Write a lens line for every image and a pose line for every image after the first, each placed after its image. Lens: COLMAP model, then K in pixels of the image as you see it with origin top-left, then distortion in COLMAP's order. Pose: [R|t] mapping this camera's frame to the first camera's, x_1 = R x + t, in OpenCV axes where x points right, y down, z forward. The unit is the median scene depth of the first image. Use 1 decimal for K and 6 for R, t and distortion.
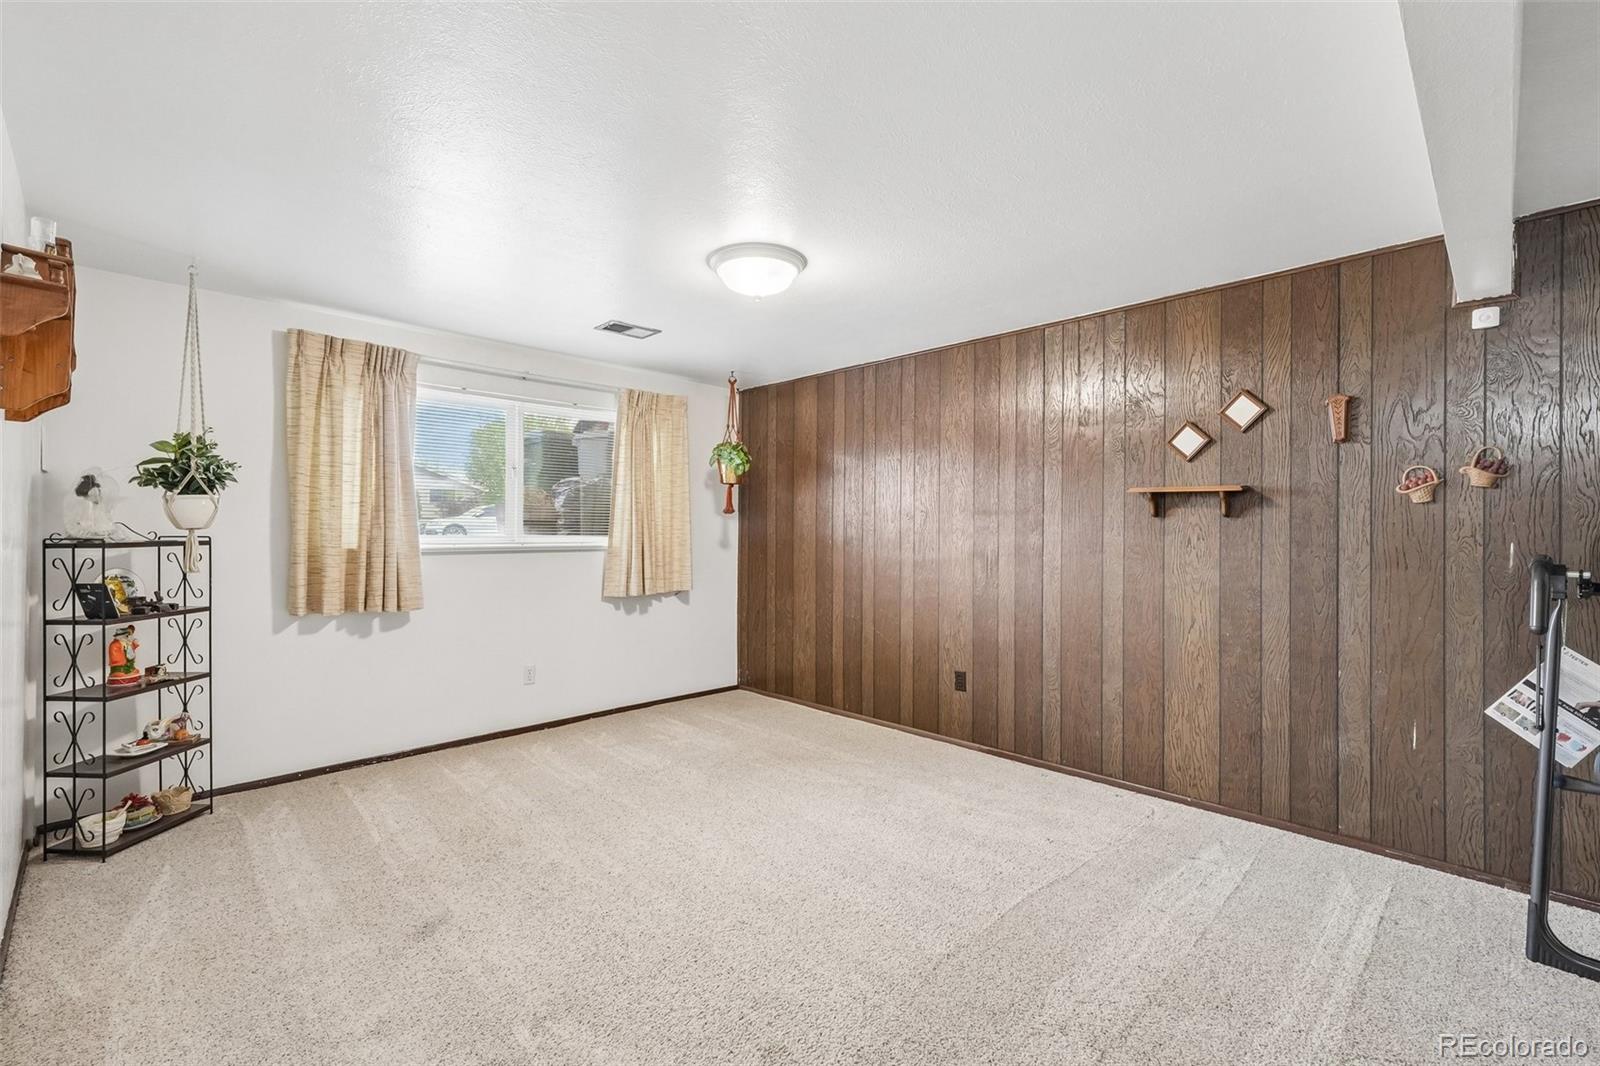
lens RADIAL K [[687.9, 0, 804.6], [0, 687.9, 535.5], [0, 0, 1]] dist [0.001735, 0.000985]
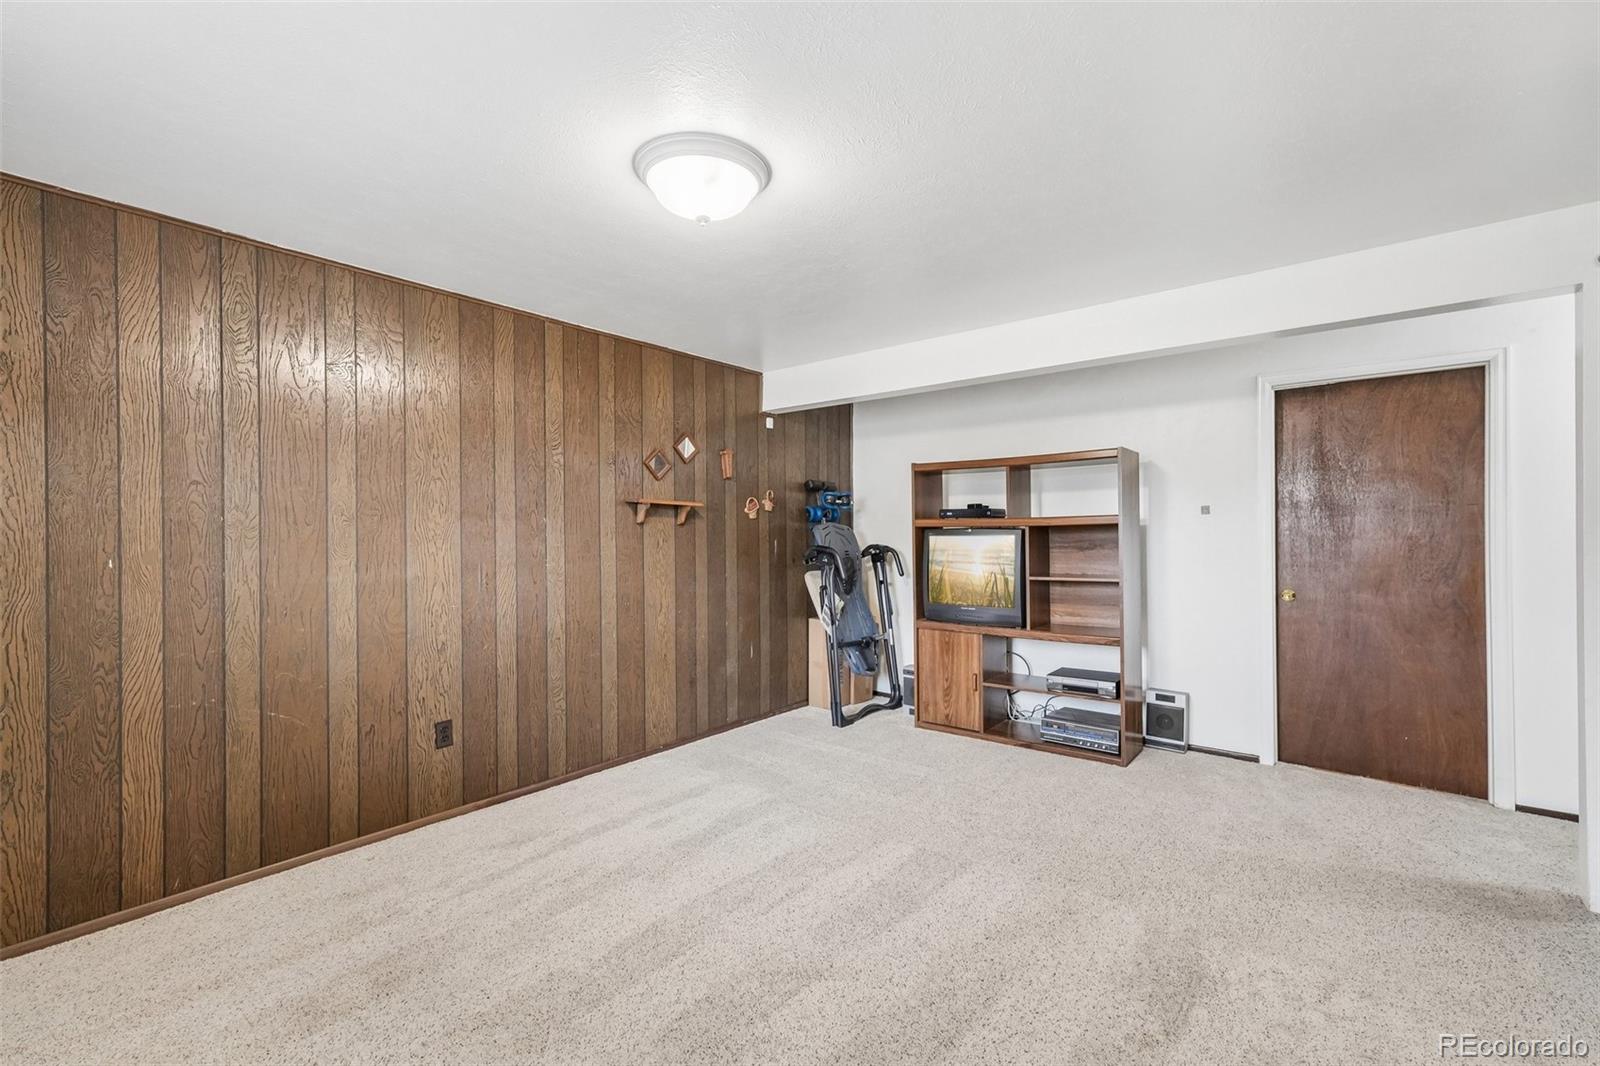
lens RADIAL K [[687.9, 0, 804.6], [0, 687.9, 535.5], [0, 0, 1]] dist [0.001735, 0.000985]
pose [[-0.099734, -0.007730, 0.994984, -0.611343], [0.007946, 0.999932, 0.008565, -0.012678], [-0.994982, 0.008761, -0.099666, 0.724568]]
